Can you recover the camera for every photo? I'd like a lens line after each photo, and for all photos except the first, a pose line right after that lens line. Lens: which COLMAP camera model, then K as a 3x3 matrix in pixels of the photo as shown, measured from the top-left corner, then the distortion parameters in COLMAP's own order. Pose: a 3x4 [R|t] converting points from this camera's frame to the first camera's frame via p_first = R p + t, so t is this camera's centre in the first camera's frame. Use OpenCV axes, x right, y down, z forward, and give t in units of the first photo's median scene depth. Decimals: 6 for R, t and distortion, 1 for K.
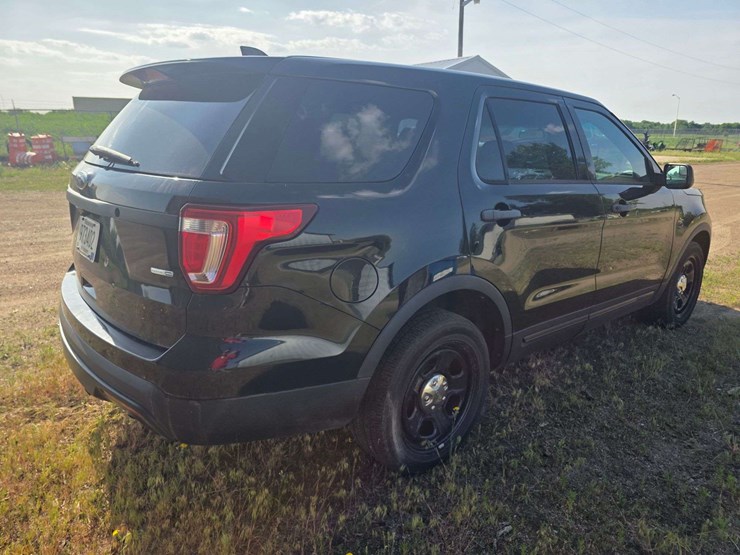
lens RADIAL K [[503.6, 0, 369.2], [0, 503.6, 269.5], [0, 0, 1]] dist [0.060010, -0.059066]
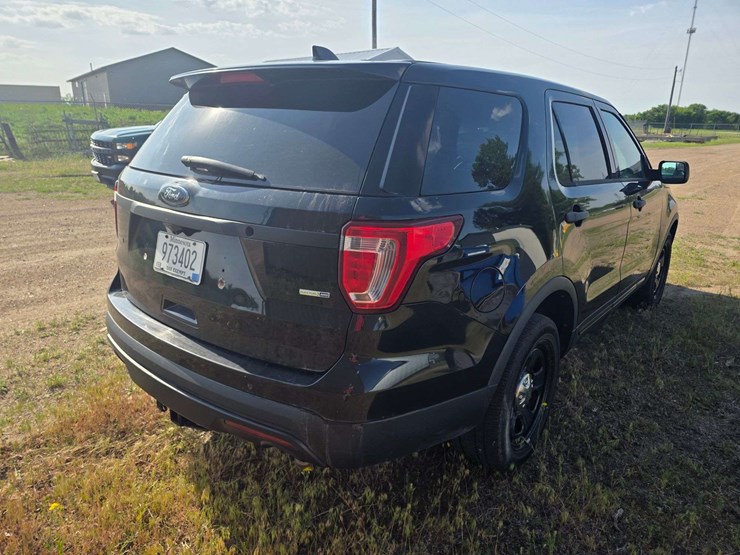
lens RADIAL K [[506.0, 0, 366.2], [0, 506.0, 278.5], [0, 0, 1]] dist [0.051892, -0.058677]
pose [[0.985253, -0.053359, 0.162569, -0.353320], [0.048022, 0.998176, 0.036588, -0.040218], [-0.164225, -0.028242, 0.986019, 0.037569]]
